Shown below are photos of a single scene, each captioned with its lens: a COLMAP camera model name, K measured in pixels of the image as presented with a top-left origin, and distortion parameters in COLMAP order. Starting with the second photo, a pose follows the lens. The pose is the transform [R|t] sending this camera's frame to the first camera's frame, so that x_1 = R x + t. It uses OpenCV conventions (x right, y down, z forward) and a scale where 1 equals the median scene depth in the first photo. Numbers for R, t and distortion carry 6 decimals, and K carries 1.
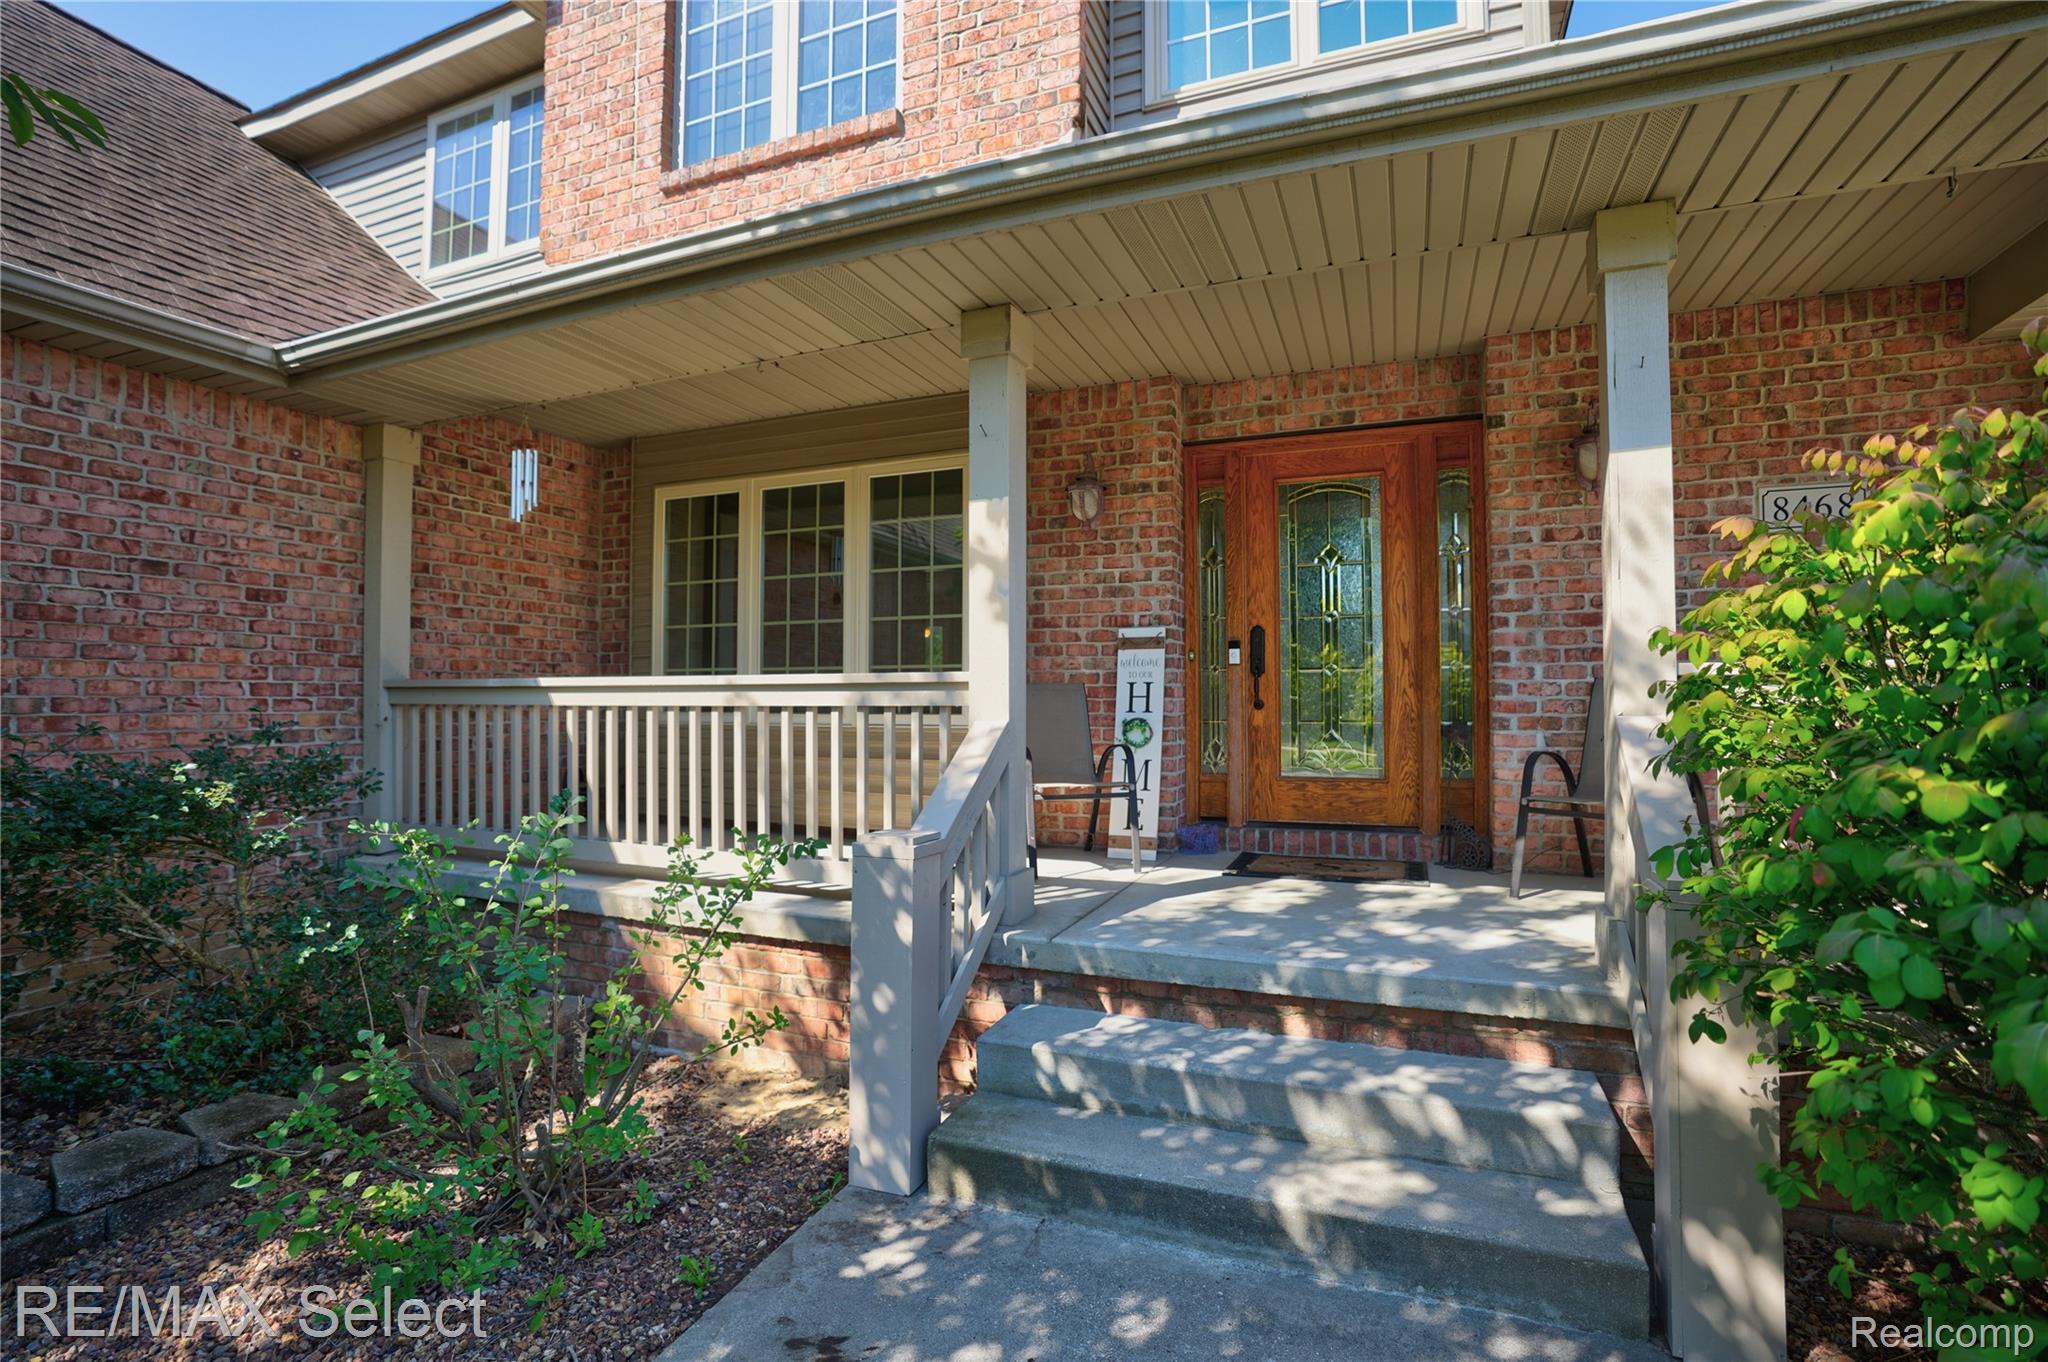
lens RADIAL K [[945.9, 0, 1018.4], [0, 945.9, 675.2], [0, 0, 1]] dist [-0.057516, 0.018629]
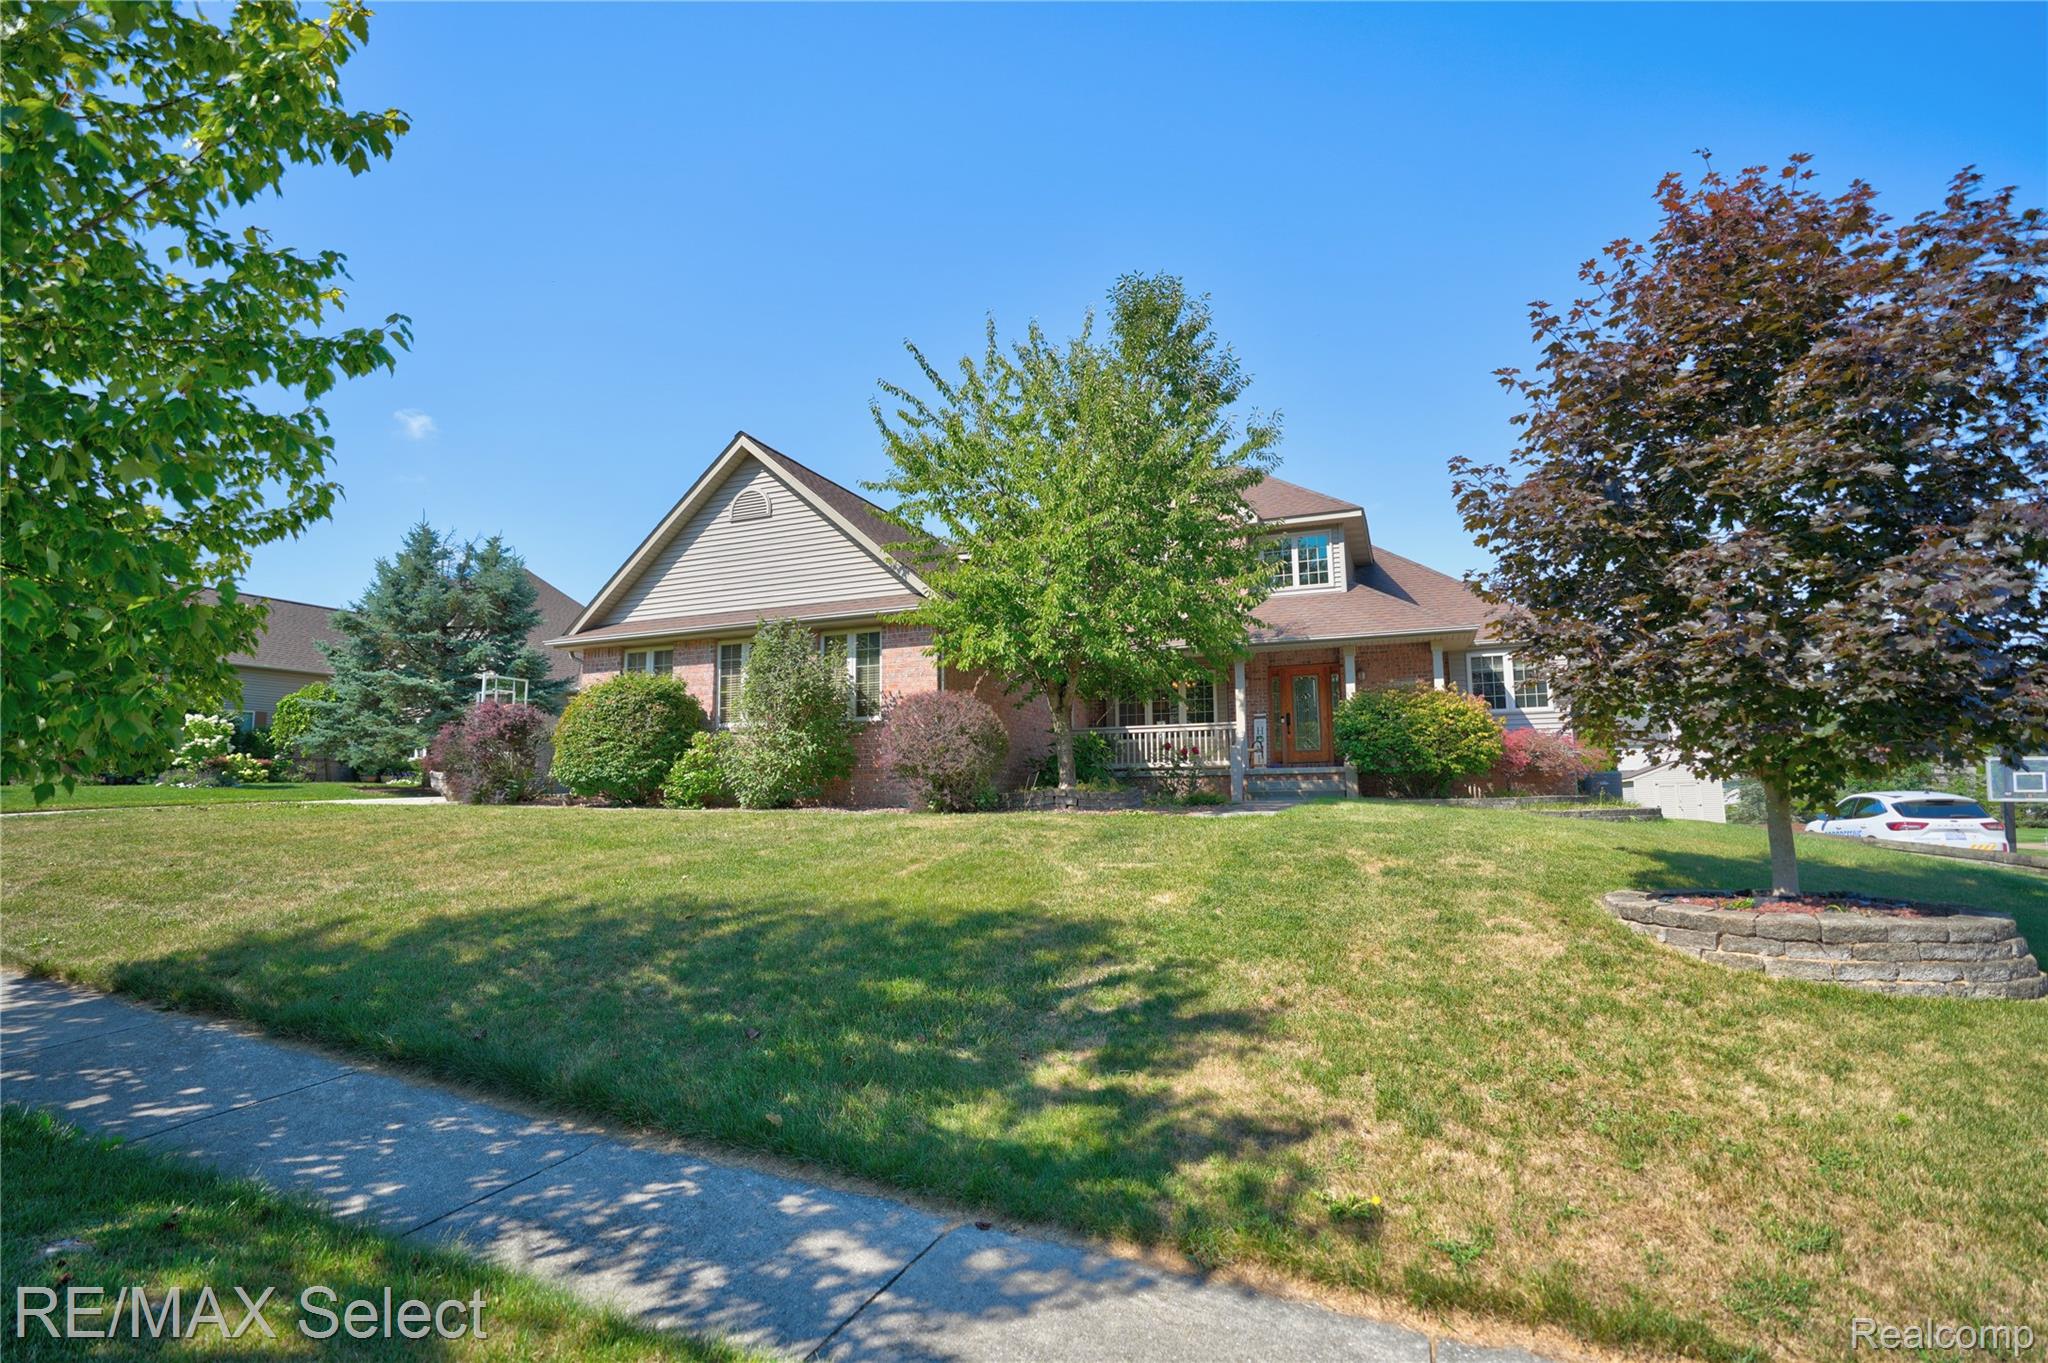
lens RADIAL K [[1008.4, 0, 1042.9], [0, 1008.4, 688.0], [0, 0, 1]] dist [-0.006135, -0.000560]
pose [[0.998989, -0.009518, 0.043945, -1.024809], [0.013460, 0.995823, -0.090303, 0.227308], [-0.042902, 0.090803, 0.994944, -3.392221]]
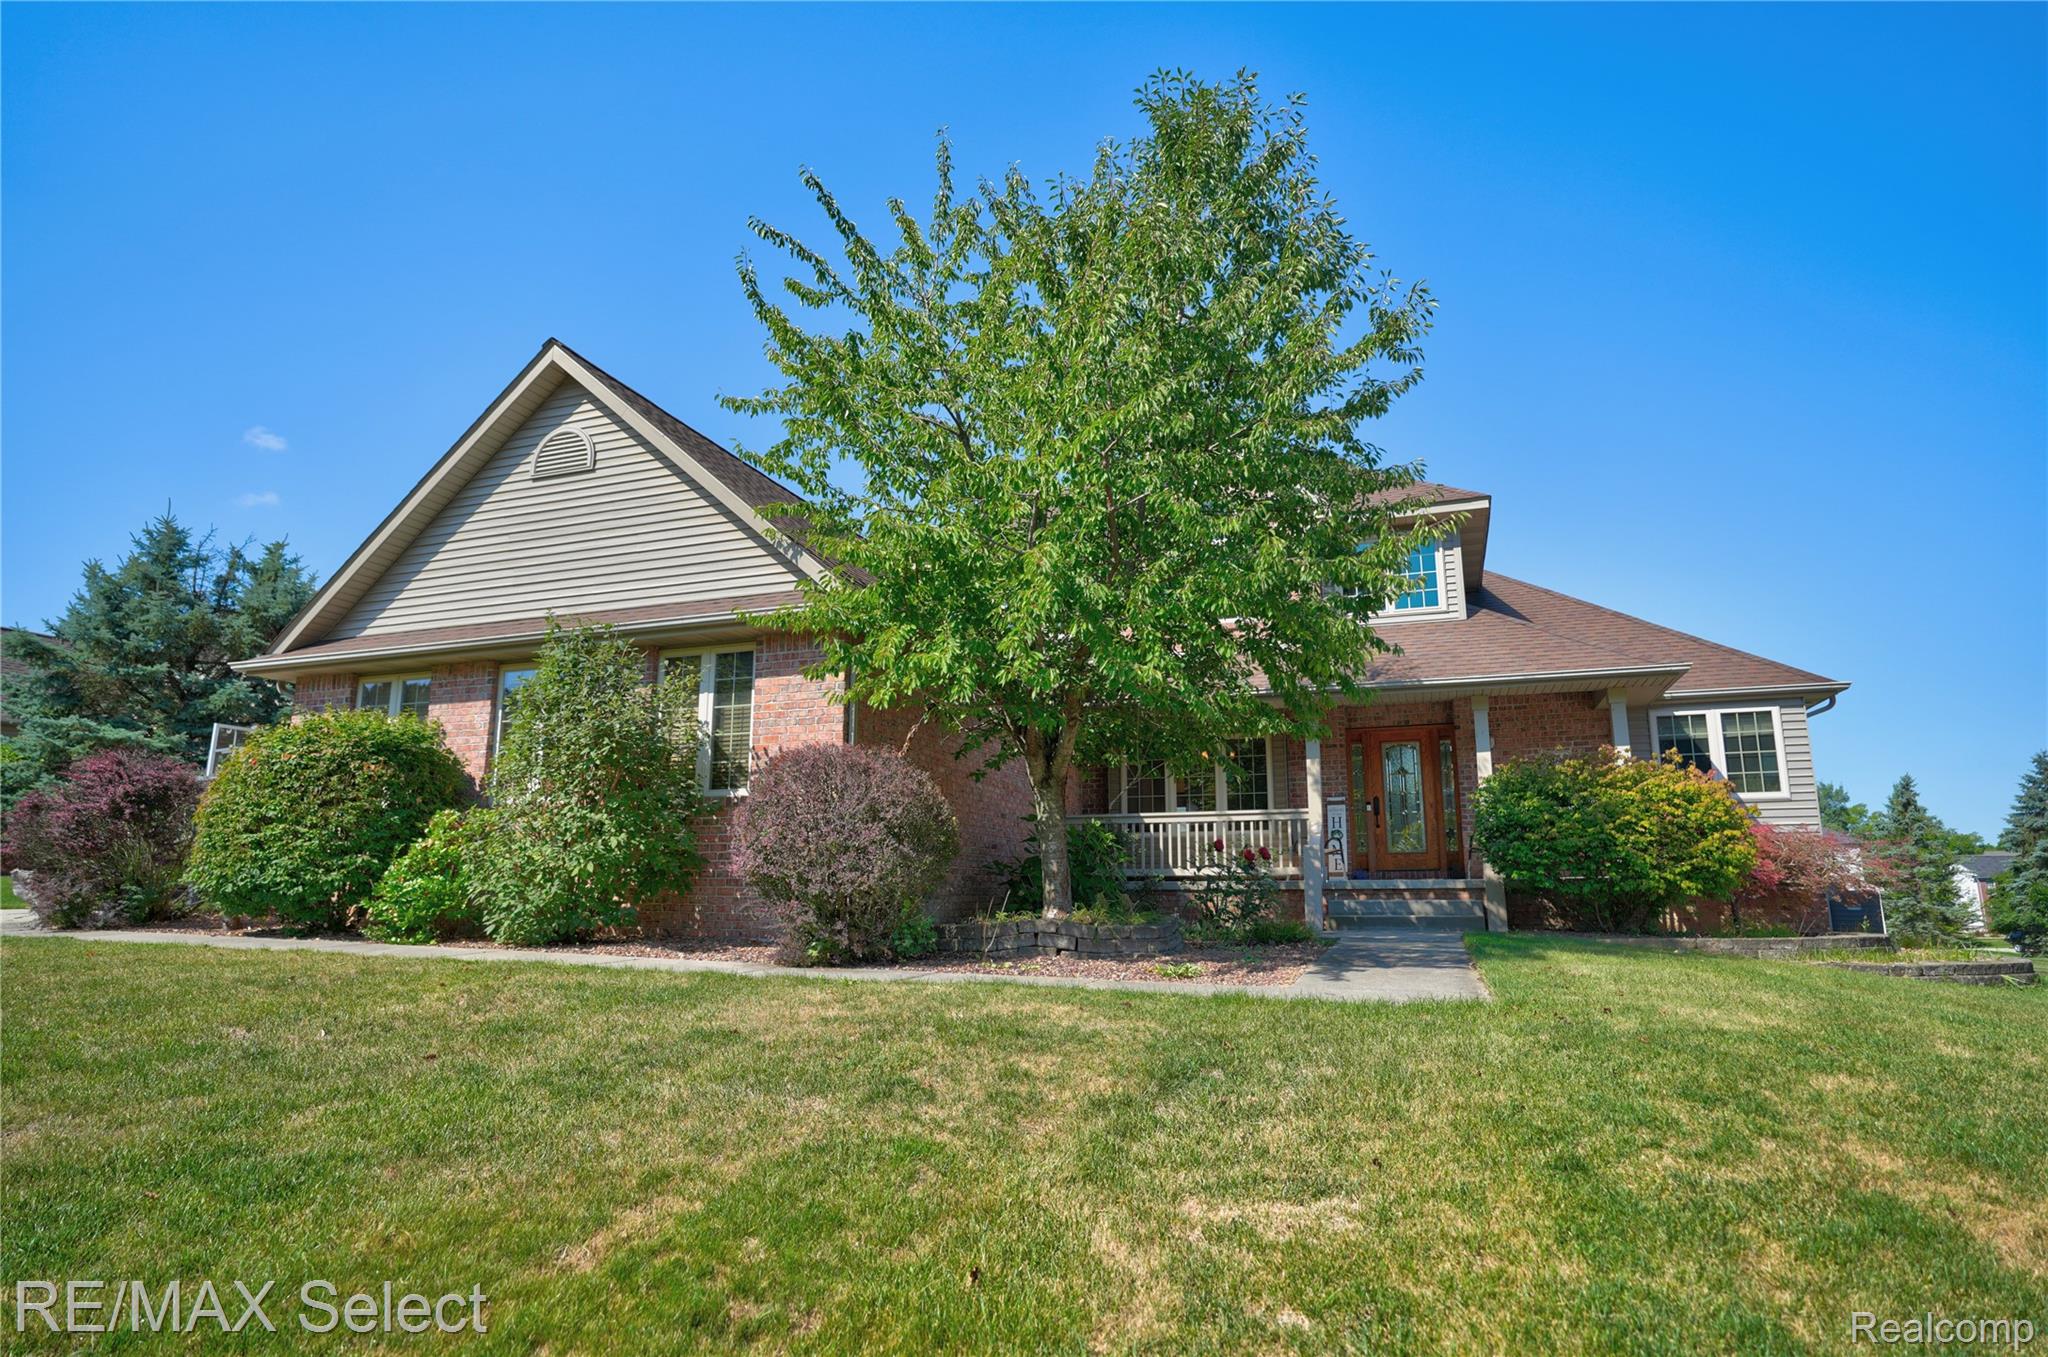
lens RADIAL K [[1133.1, 0, 1029.7], [0, 1133.1, 679.7], [0, 0, 1]] dist [-0.010873, 0.006391]
pose [[0.998311, 0.010399, 0.057154, -0.987134], [-0.000557, 0.985517, -0.169573, 0.179788], [-0.058090, 0.169255, 0.983859, -2.330567]]
